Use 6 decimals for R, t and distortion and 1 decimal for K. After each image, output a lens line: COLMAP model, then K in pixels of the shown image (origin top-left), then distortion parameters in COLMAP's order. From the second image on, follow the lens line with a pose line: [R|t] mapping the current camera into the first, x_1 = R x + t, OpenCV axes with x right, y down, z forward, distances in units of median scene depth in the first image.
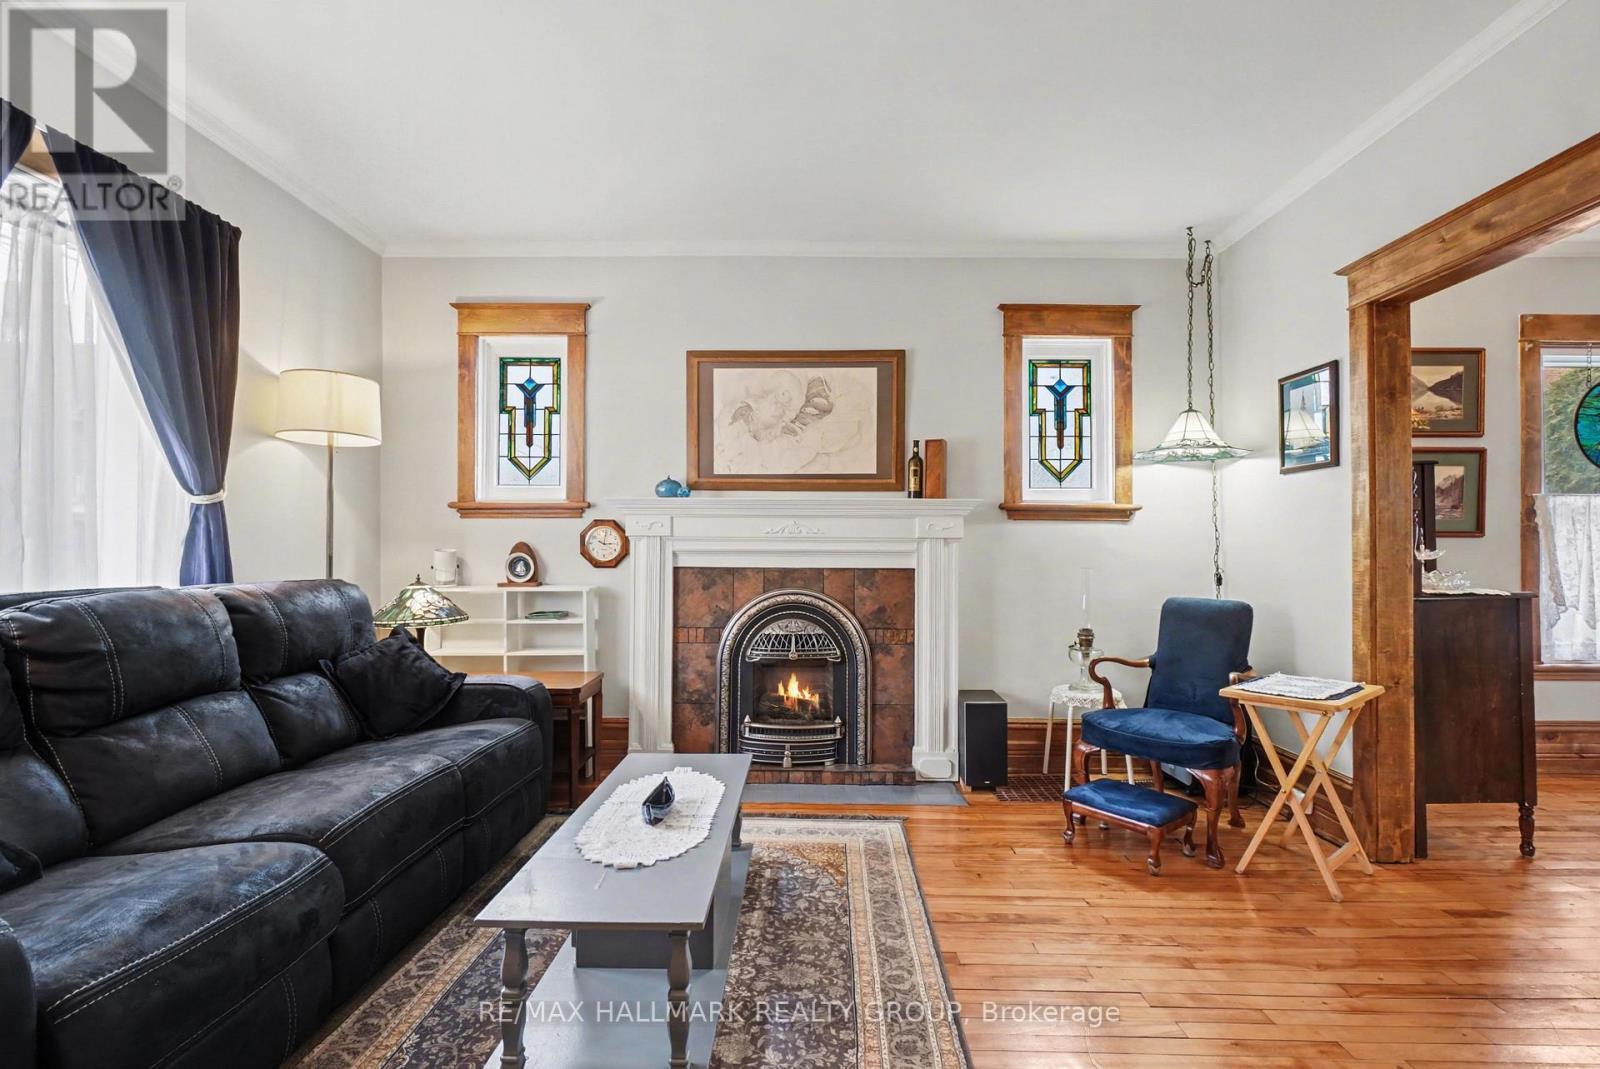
lens RADIAL K [[725.2, 0, 799.2], [0, 725.2, 546.6], [0, 0, 1]] dist [0.000152, -0.000384]
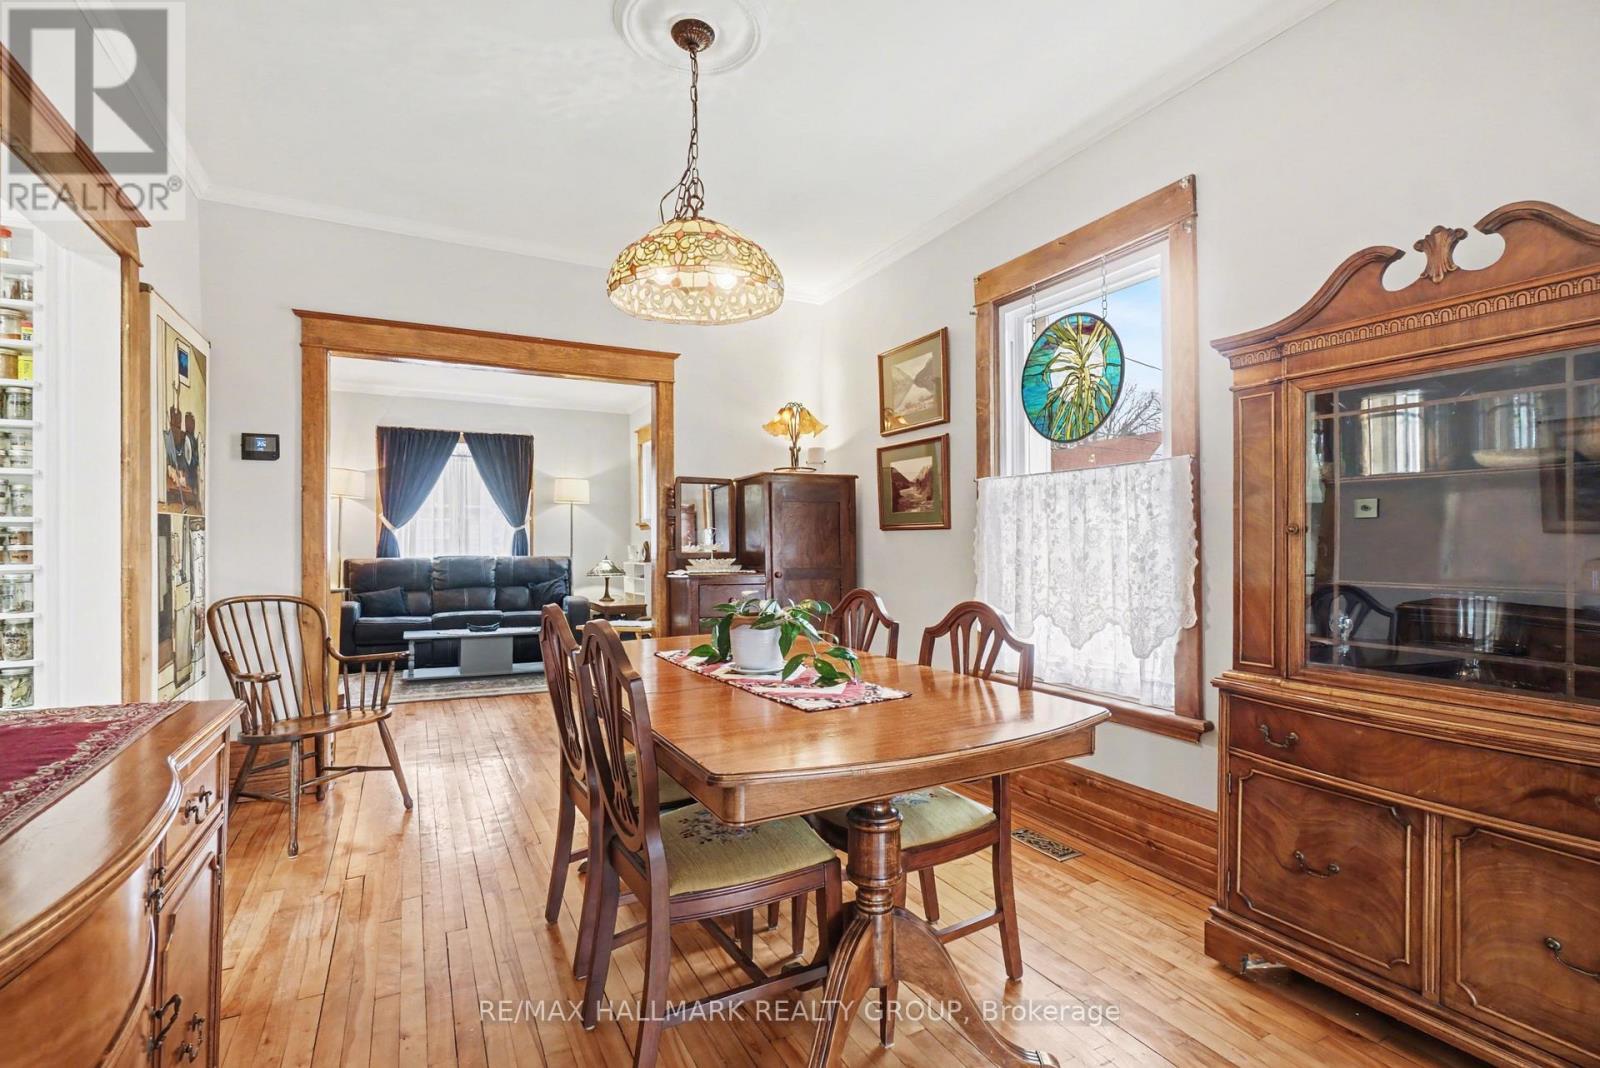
lens RADIAL K [[725.2, 0, 801.2], [0, 725.2, 542.3], [0, 0, 1]] dist [0.000152, -0.000384]
pose [[0.456496, -0.002882, -0.889721, 1.693690], [0.009505, 0.999953, 0.001638, 0.001408], [0.889675, -0.009204, 0.456502, 0.400501]]
